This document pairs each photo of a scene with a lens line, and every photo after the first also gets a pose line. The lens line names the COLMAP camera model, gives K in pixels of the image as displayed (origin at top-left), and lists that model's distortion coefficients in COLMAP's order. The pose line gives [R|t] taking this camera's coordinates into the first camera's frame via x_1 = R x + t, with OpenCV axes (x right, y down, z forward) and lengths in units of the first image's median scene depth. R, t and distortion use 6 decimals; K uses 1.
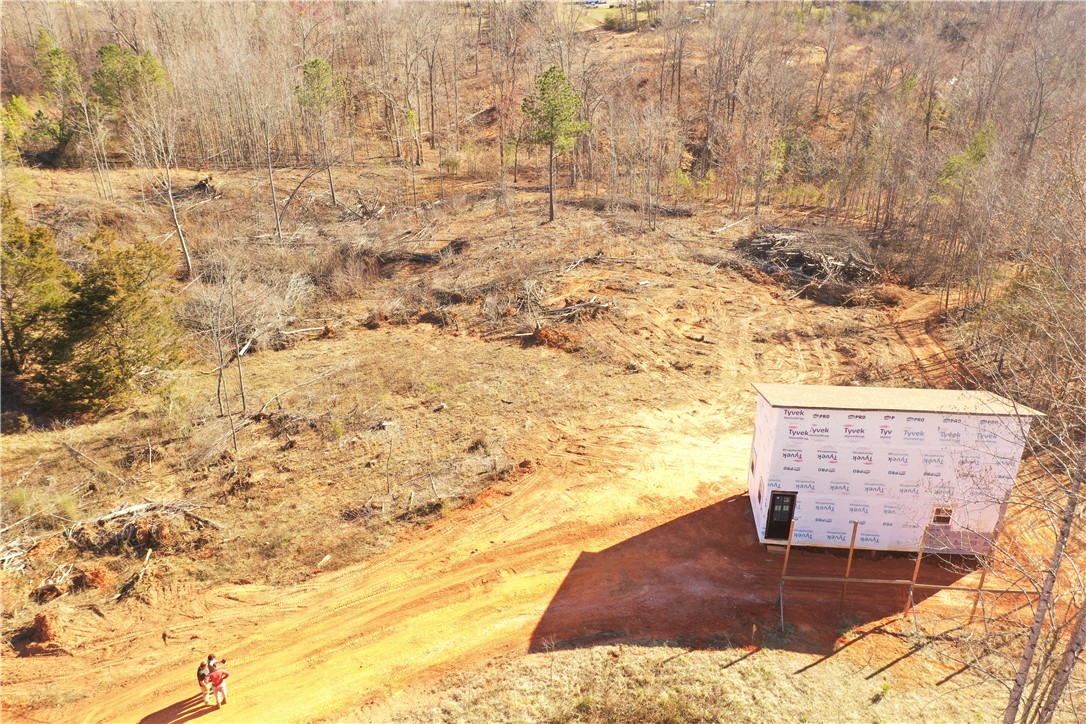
lens RADIAL K [[857.2, 0, 543.0], [0, 857.2, 362.0], [0, 0, 1]] dist [-0.004306, -0.000903]
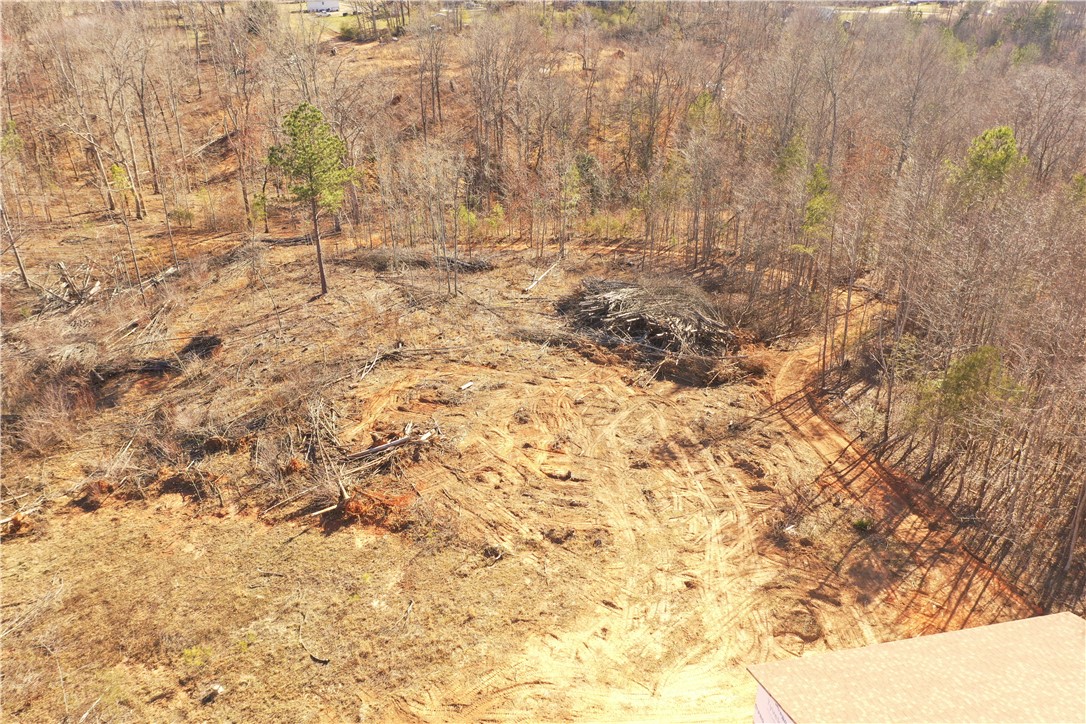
lens RADIAL K [[857.2, 0, 543.0], [0, 857.2, 362.0], [0, 0, 1]] dist [-0.004306, -0.000903]
pose [[0.957278, -0.126940, 0.259818, -0.014474], [0.127535, 0.991726, 0.014641, -0.114941], [-0.259526, 0.019121, 0.965547, 0.232139]]
